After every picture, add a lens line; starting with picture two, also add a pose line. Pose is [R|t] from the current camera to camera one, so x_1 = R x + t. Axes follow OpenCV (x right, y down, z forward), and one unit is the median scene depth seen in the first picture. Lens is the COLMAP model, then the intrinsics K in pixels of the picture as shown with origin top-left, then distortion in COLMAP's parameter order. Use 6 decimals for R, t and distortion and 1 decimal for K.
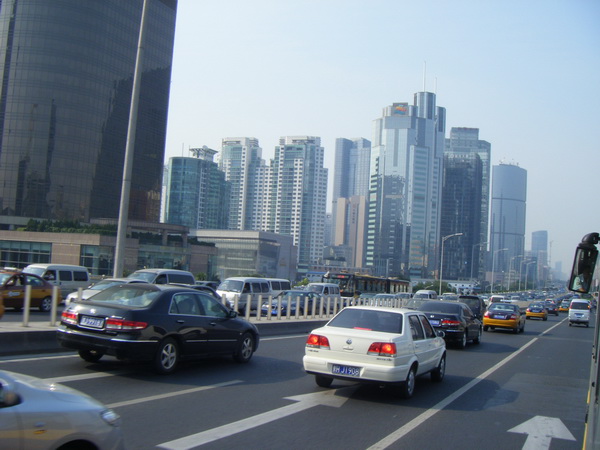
lens RADIAL K [[688.0, 0, 300.0], [0, 688.0, 225.0], [0, 0, 1]] dist [-0.232486, -0.009069]
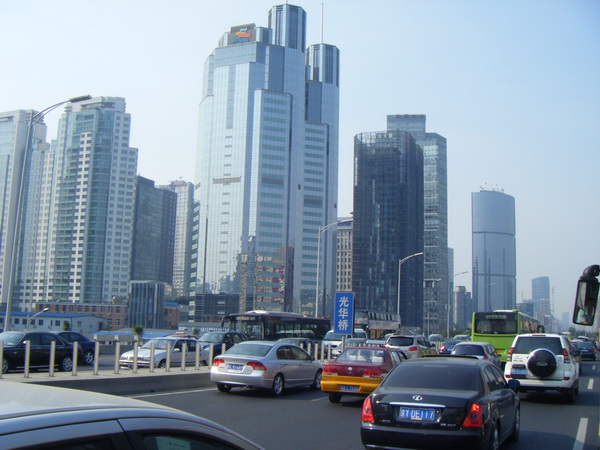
lens RADIAL K [[688.0, 0, 300.0], [0, 688.0, 225.0], [0, 0, 1]] dist [-0.232486, -0.009069]
pose [[0.999422, -0.033524, -0.005553, 0.187724], [0.032882, 0.995318, -0.090892, 0.044527], [0.008574, 0.090657, 0.995845, 0.421758]]
